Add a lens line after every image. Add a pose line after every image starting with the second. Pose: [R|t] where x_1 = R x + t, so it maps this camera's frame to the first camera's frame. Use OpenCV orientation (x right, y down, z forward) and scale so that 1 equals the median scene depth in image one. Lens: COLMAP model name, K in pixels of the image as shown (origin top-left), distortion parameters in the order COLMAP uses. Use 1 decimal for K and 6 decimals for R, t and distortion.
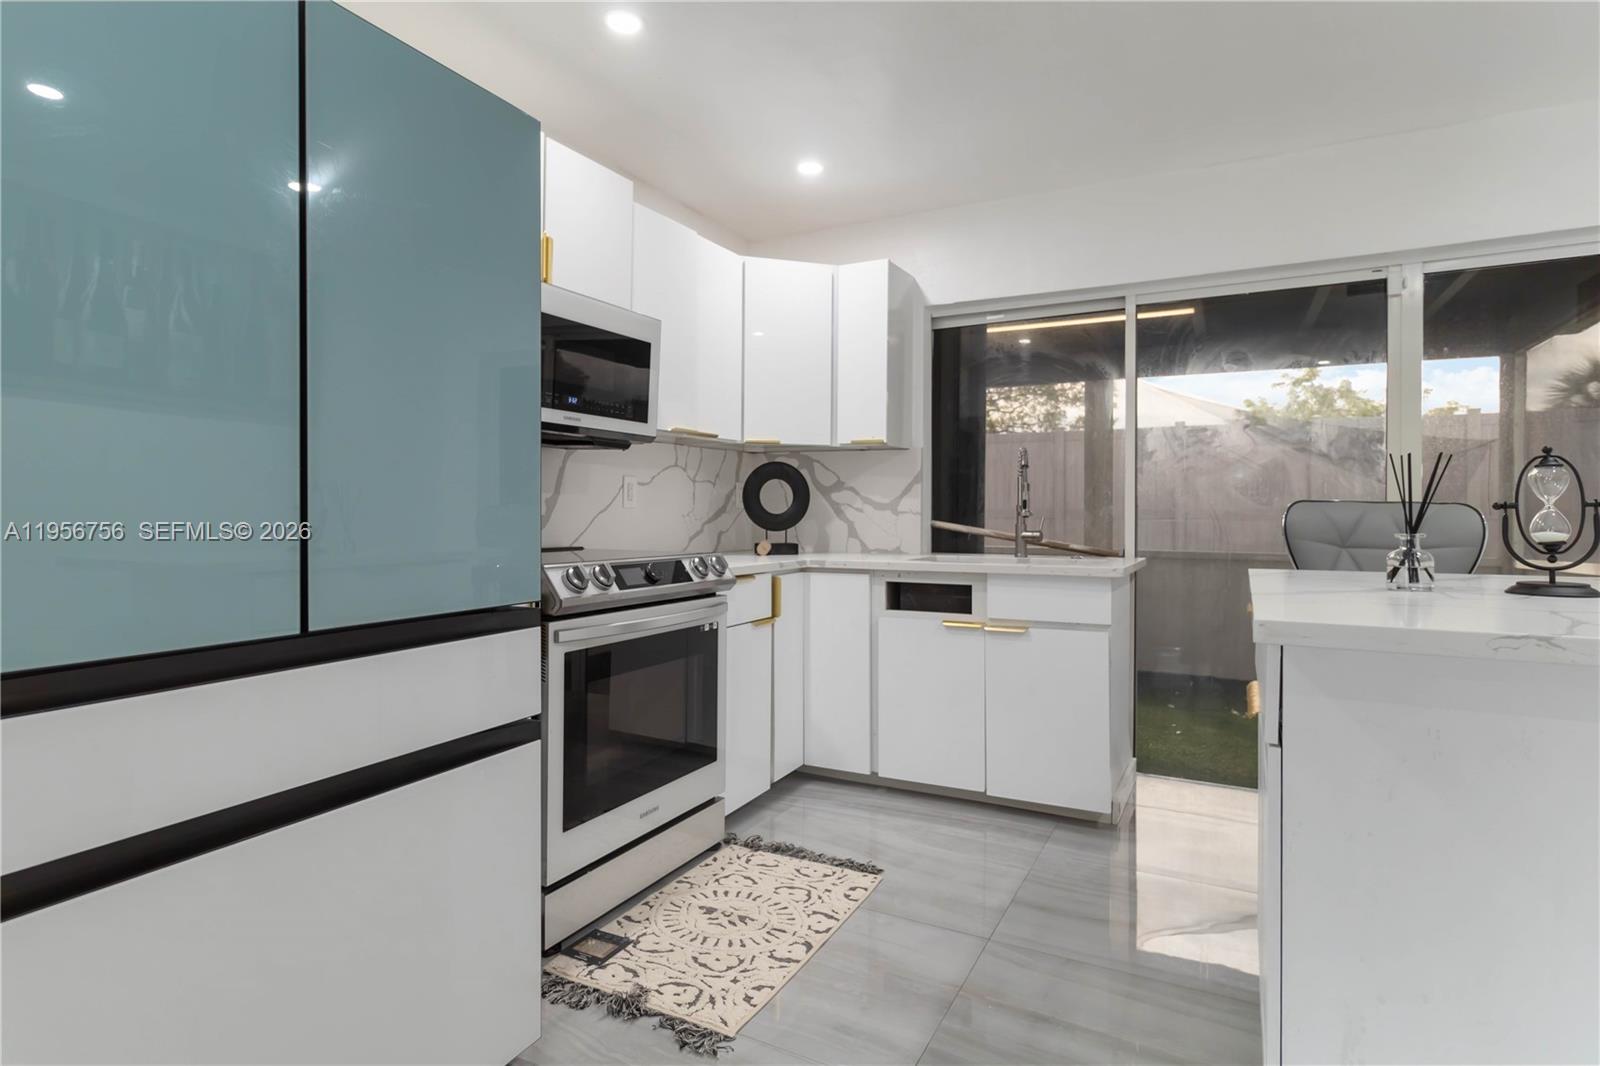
lens RADIAL K [[837.3, 0, 797.1], [0, 837.3, 524.6], [0, 0, 1]] dist [-0.000300, 0.000445]
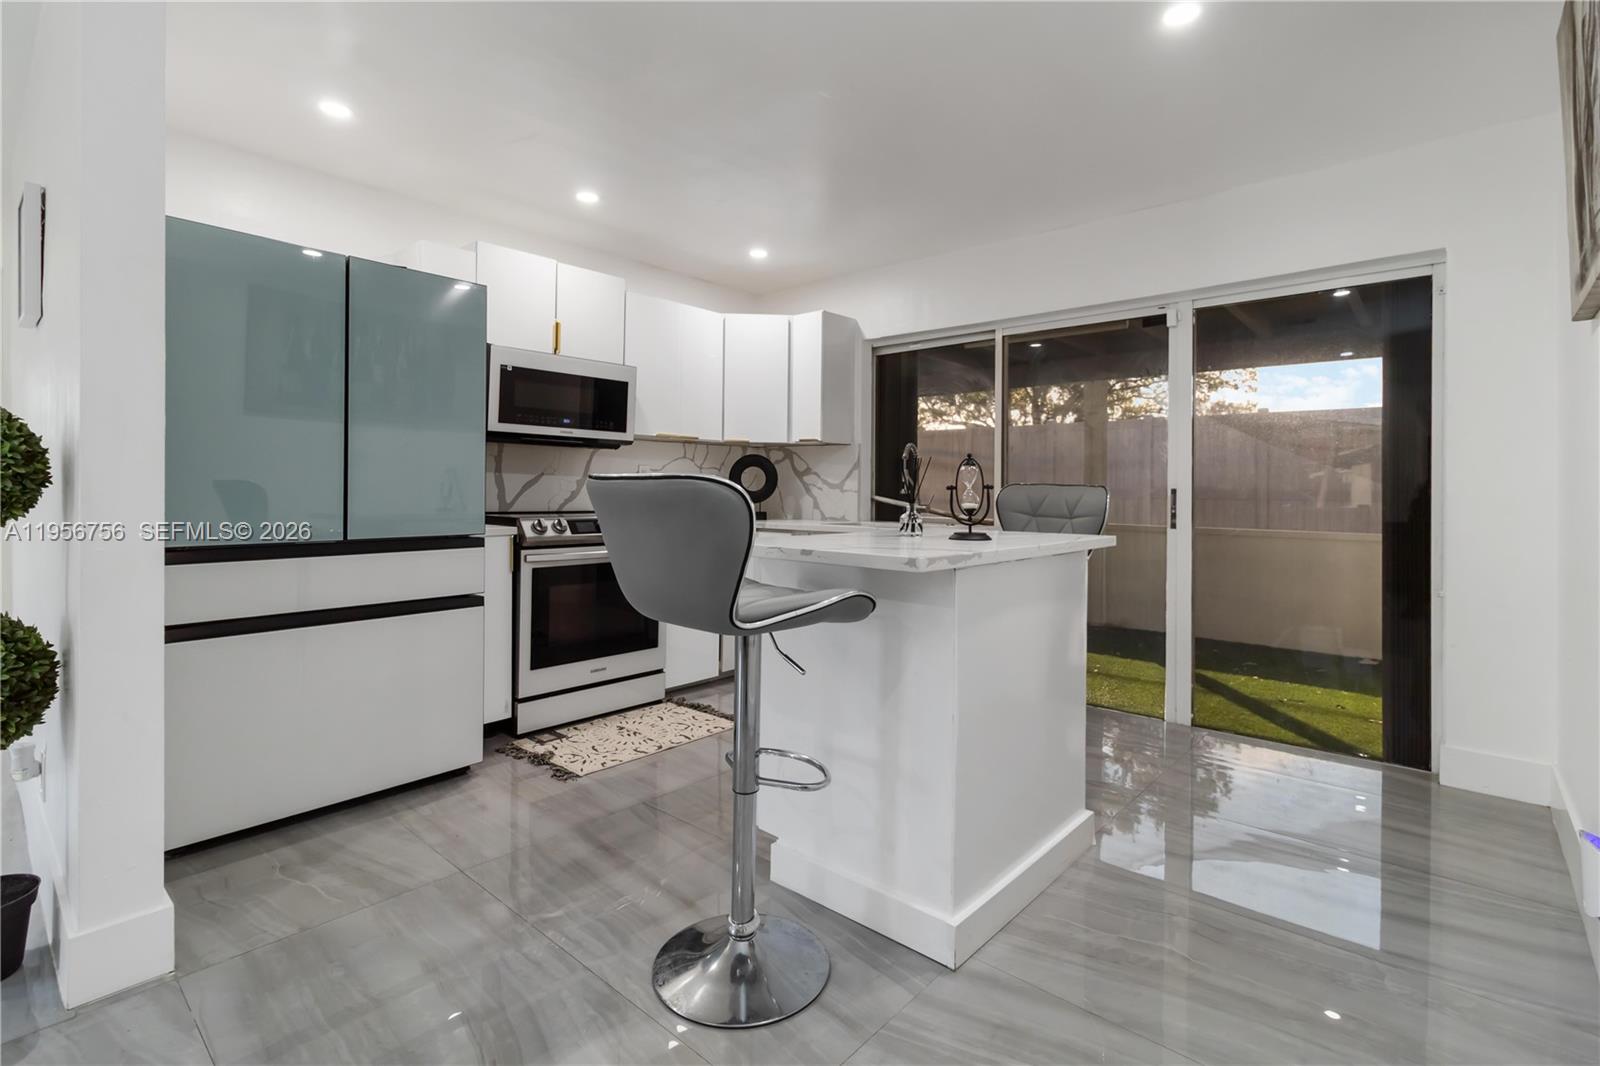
lens RADIAL K [[750.3, 0, 794.6], [0, 750.3, 496.4], [0, 0, 1]] dist [-0.002063, -0.000690]
pose [[0.971330, 0.008777, -0.237573, 0.449336], [-0.010470, 0.999928, -0.005866, 0.003936], [0.237504, 0.008185, 0.971352, -0.286673]]
